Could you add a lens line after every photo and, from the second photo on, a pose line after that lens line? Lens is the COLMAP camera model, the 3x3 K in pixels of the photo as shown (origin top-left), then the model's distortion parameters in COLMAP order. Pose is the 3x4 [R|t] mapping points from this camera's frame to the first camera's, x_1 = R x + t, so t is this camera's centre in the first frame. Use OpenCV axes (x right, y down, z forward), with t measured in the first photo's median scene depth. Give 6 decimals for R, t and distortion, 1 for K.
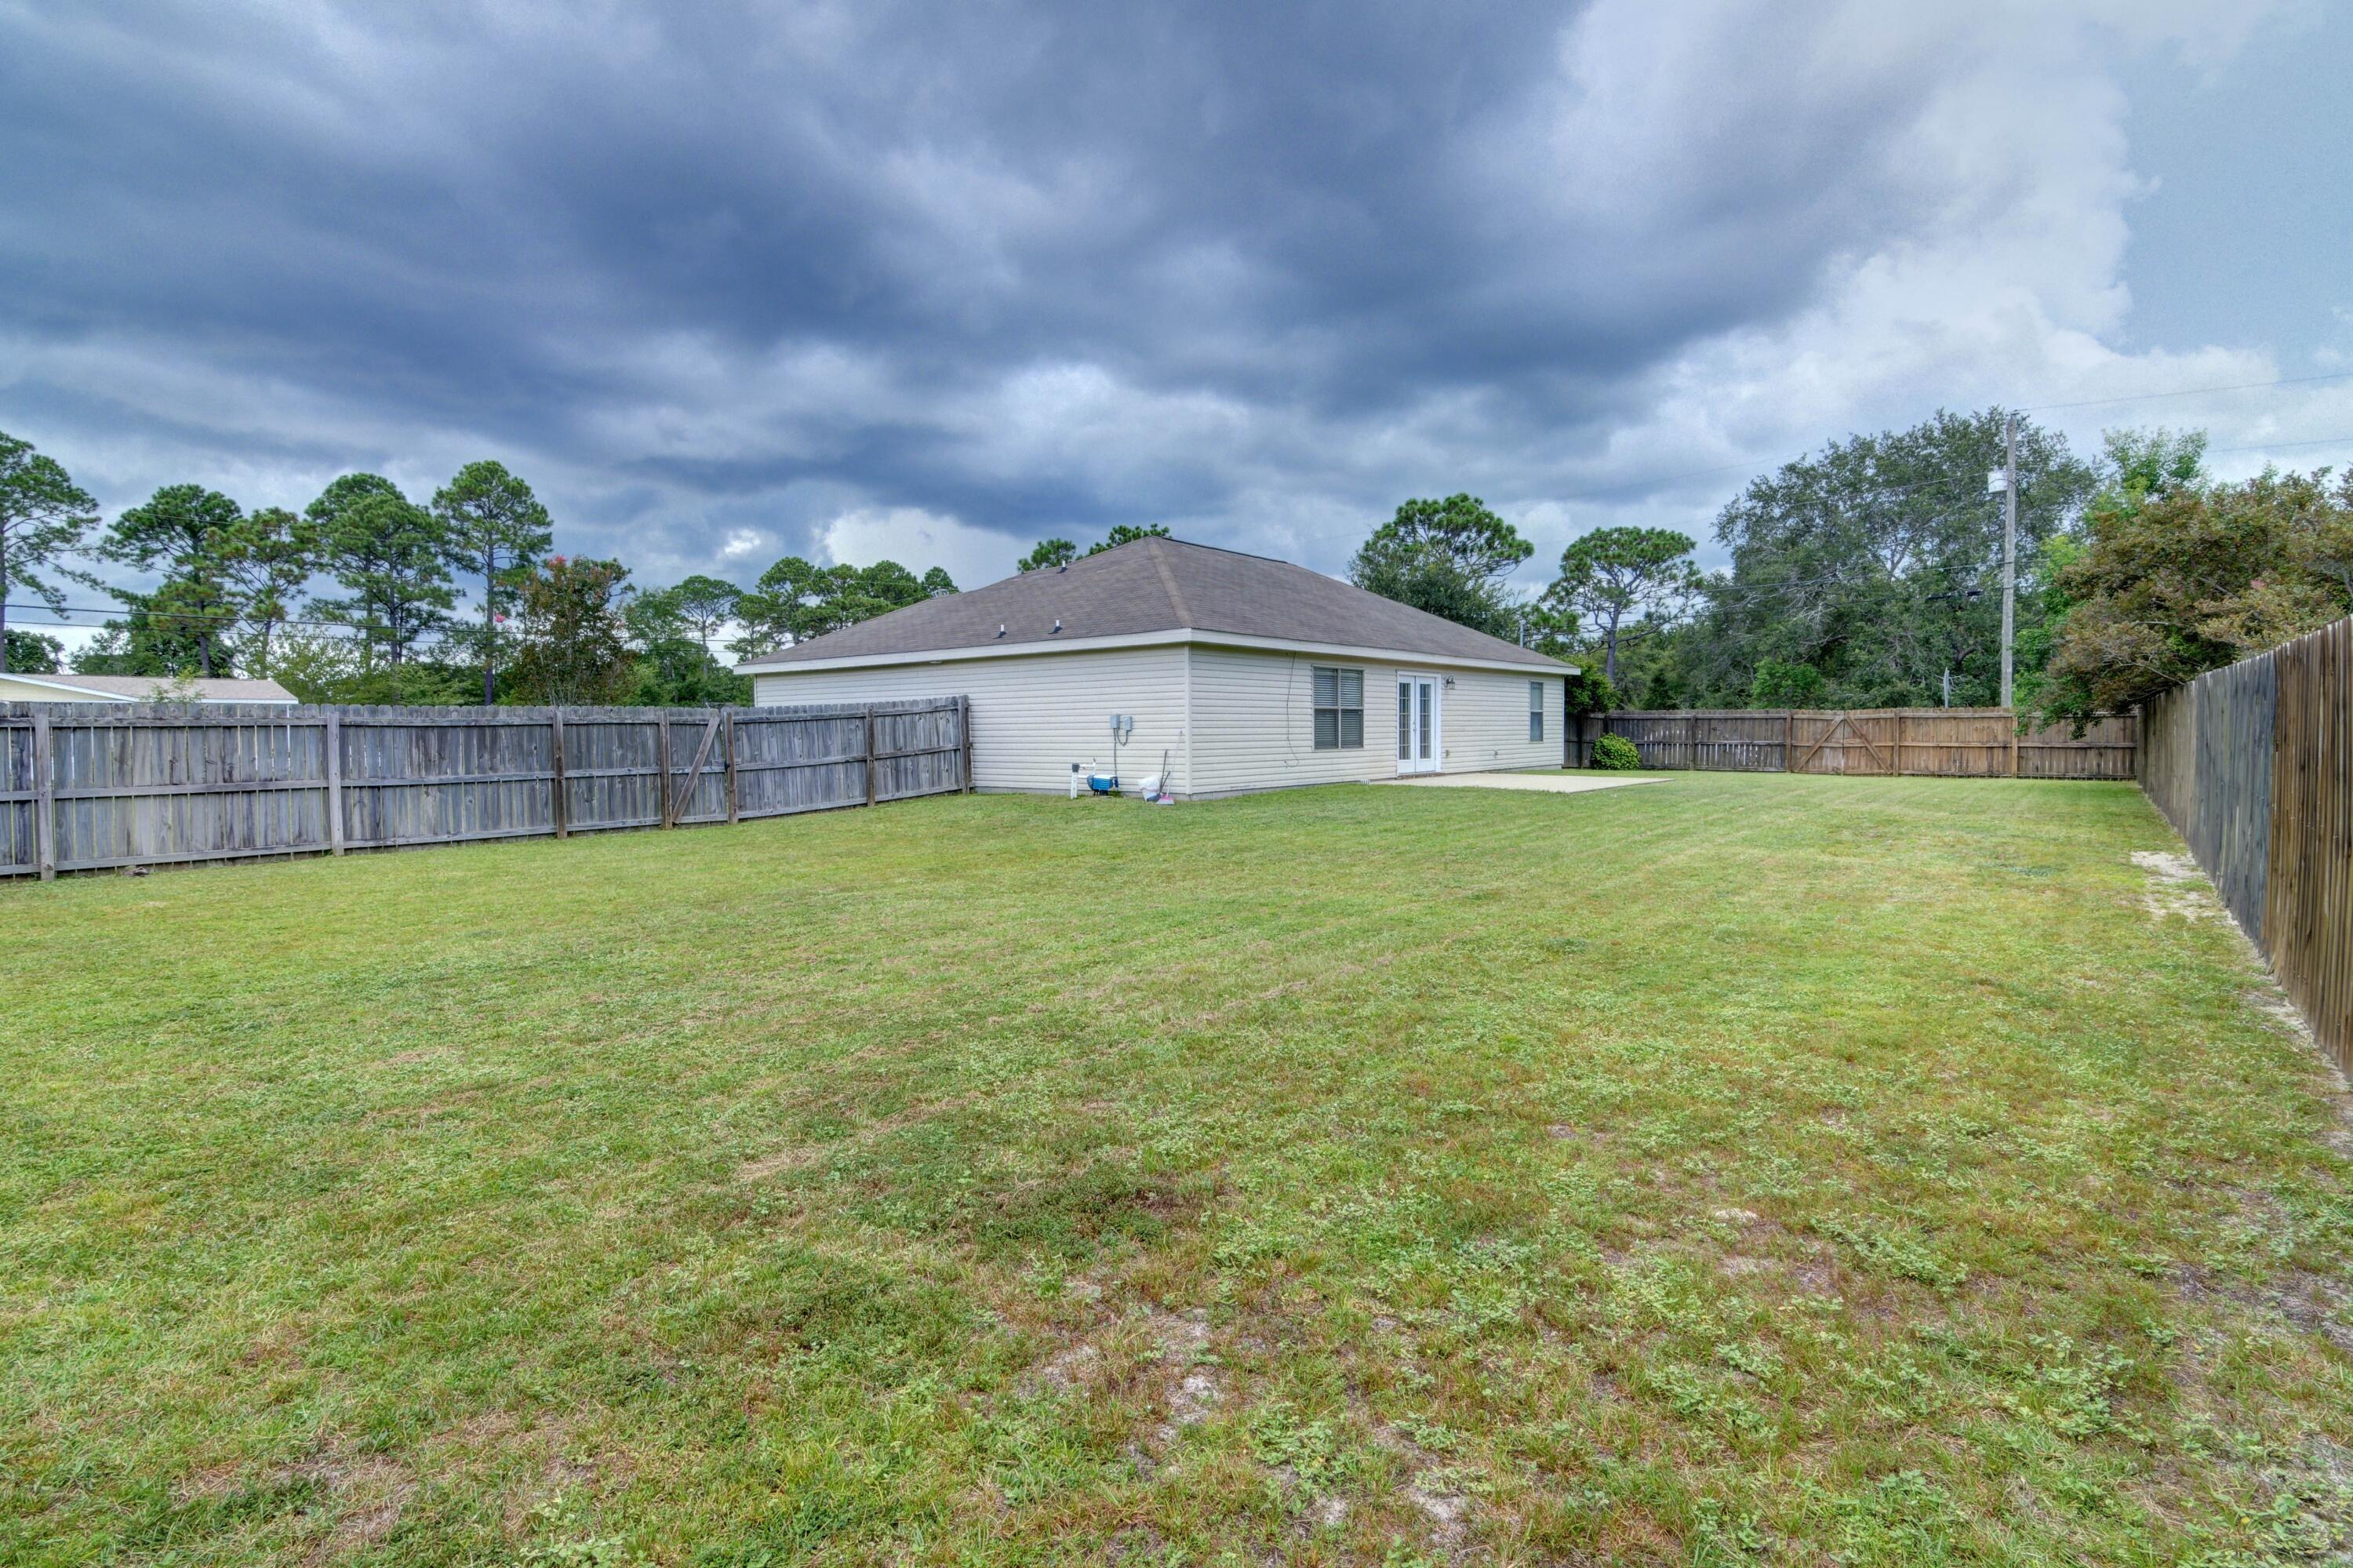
lens RADIAL K [[1124.5, 0, 1168.8], [0, 1124.5, 769.5], [0, 0, 1]] dist [0.009854, 0.000051]
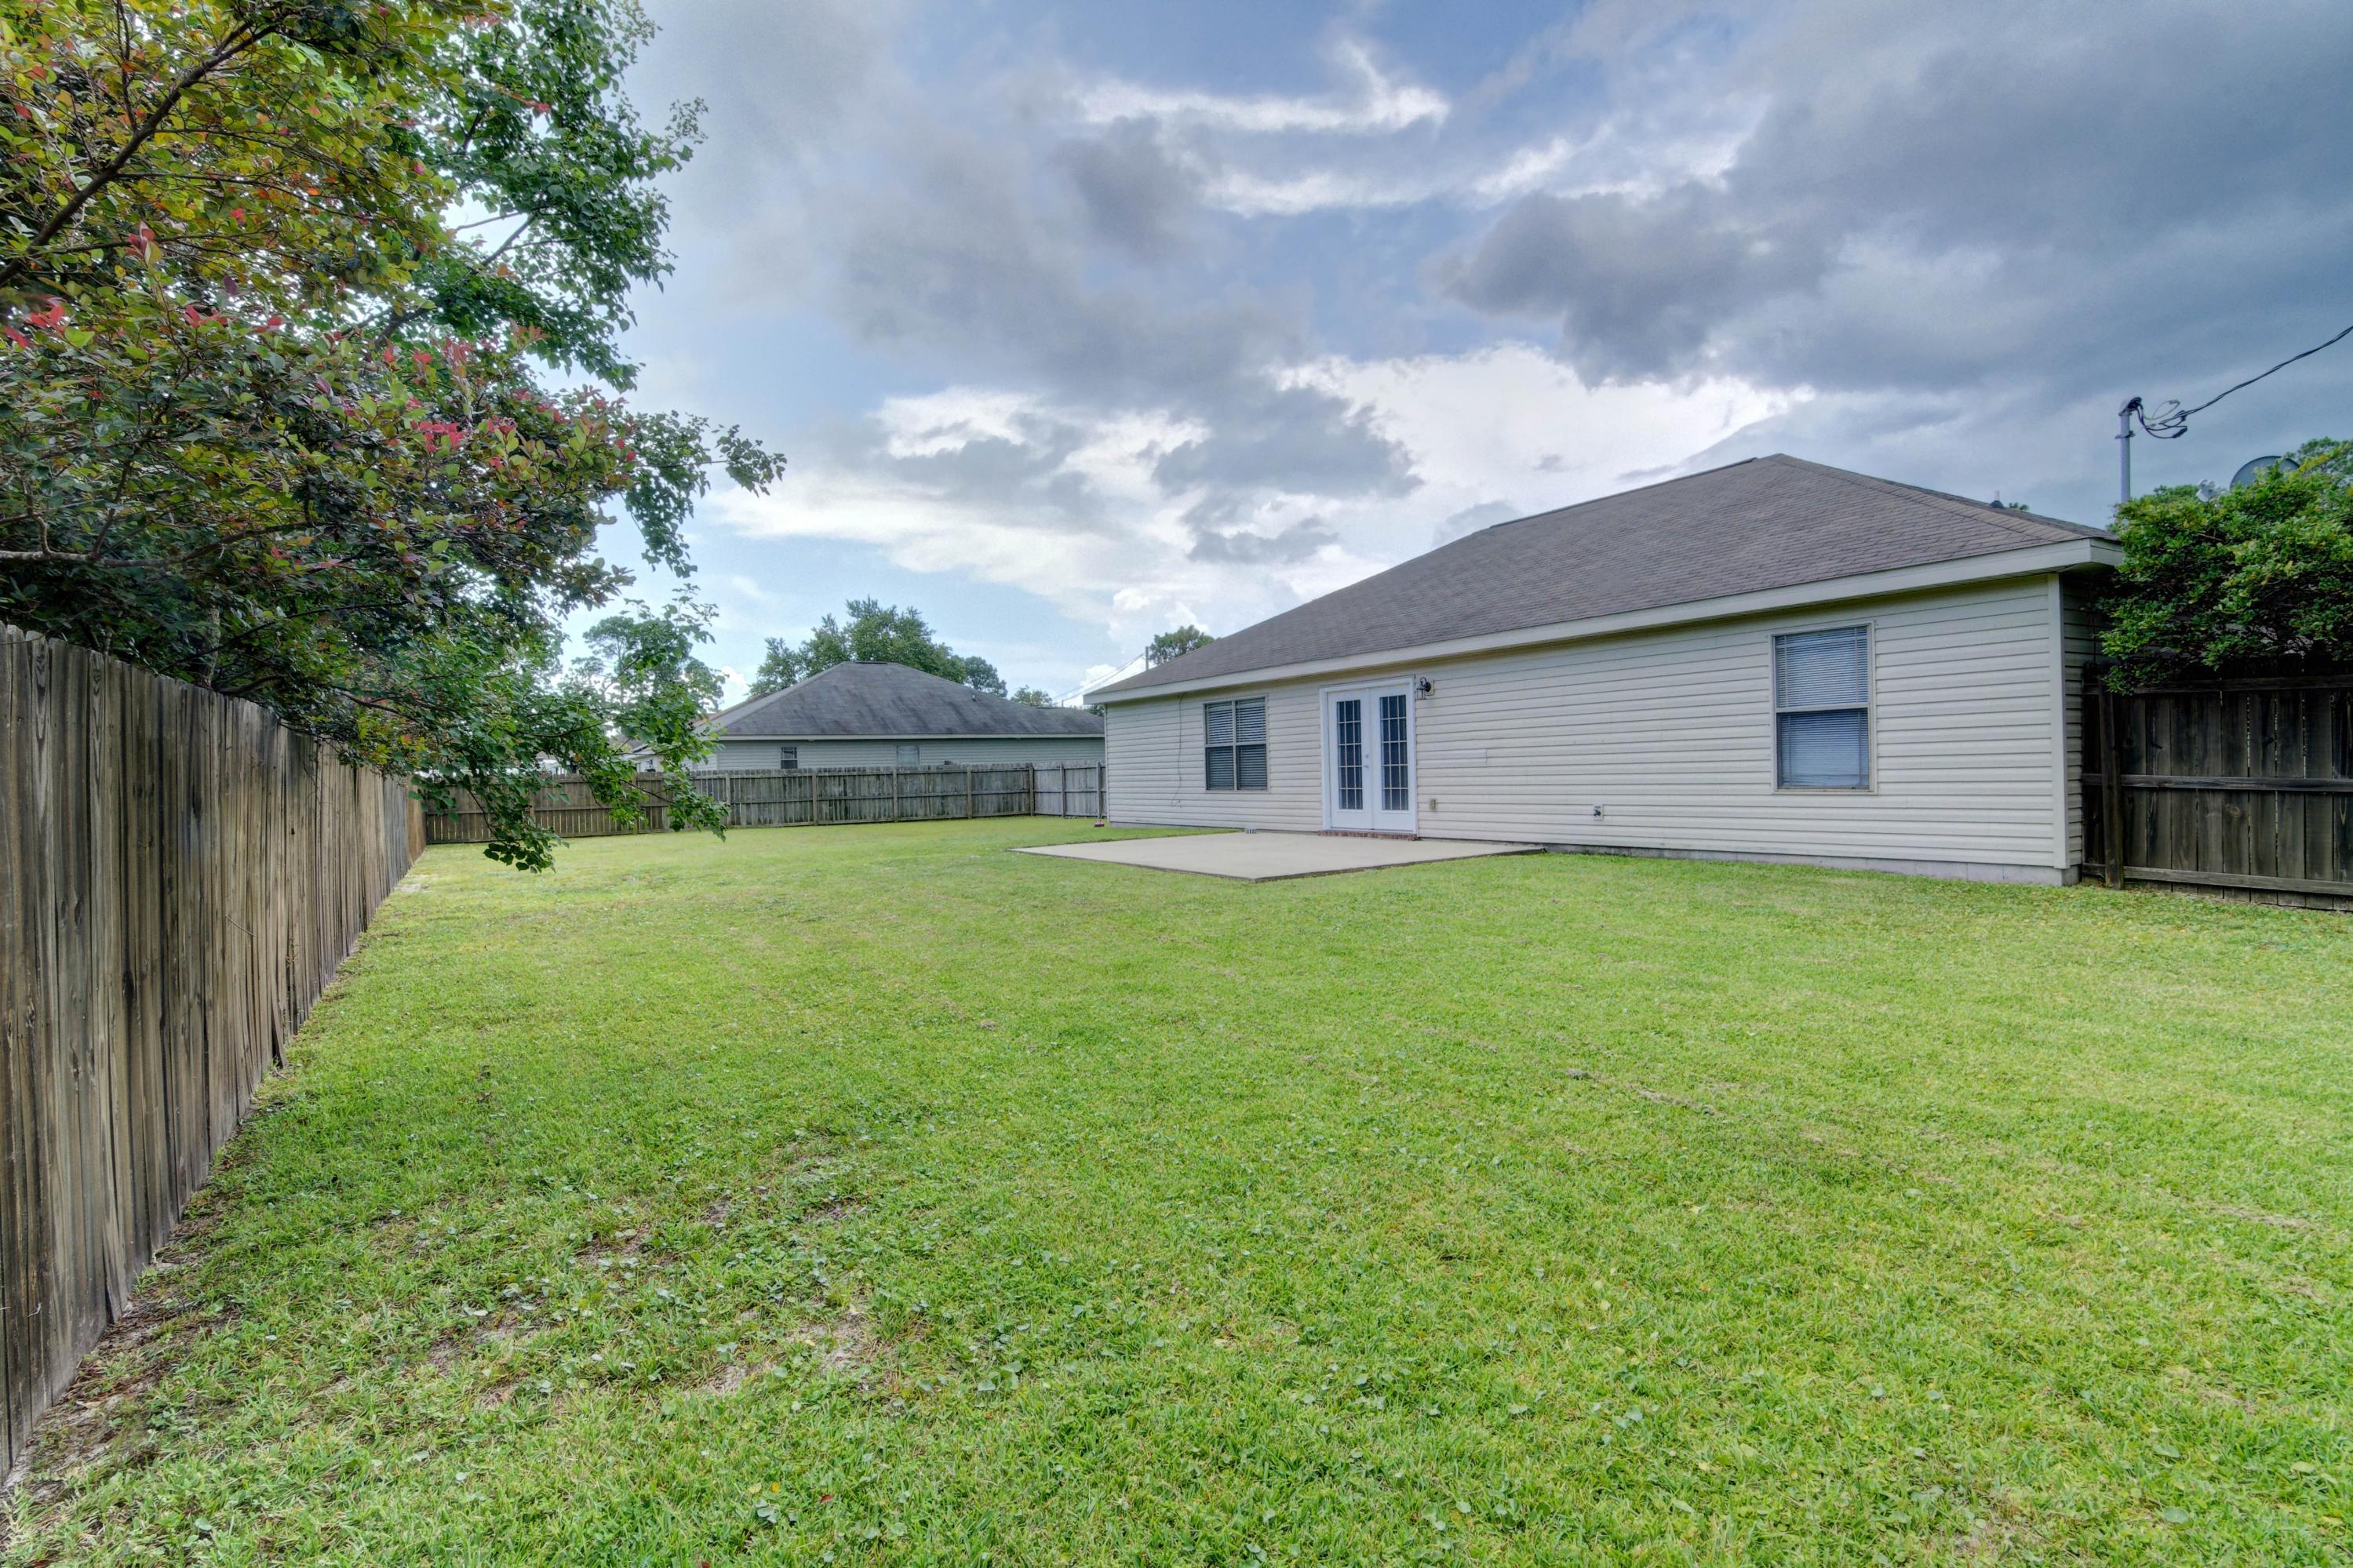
lens RADIAL K [[1124.3, 0, 1175.5], [0, 1124.3, 776.4], [0, 0, 1]] dist [0.009854, 0.000051]
pose [[-0.324959, 0.021851, -0.945476, 0.666961], [-0.003872, 0.999694, 0.024435, -0.033515], [0.945720, 0.011602, -0.324775, 0.822423]]
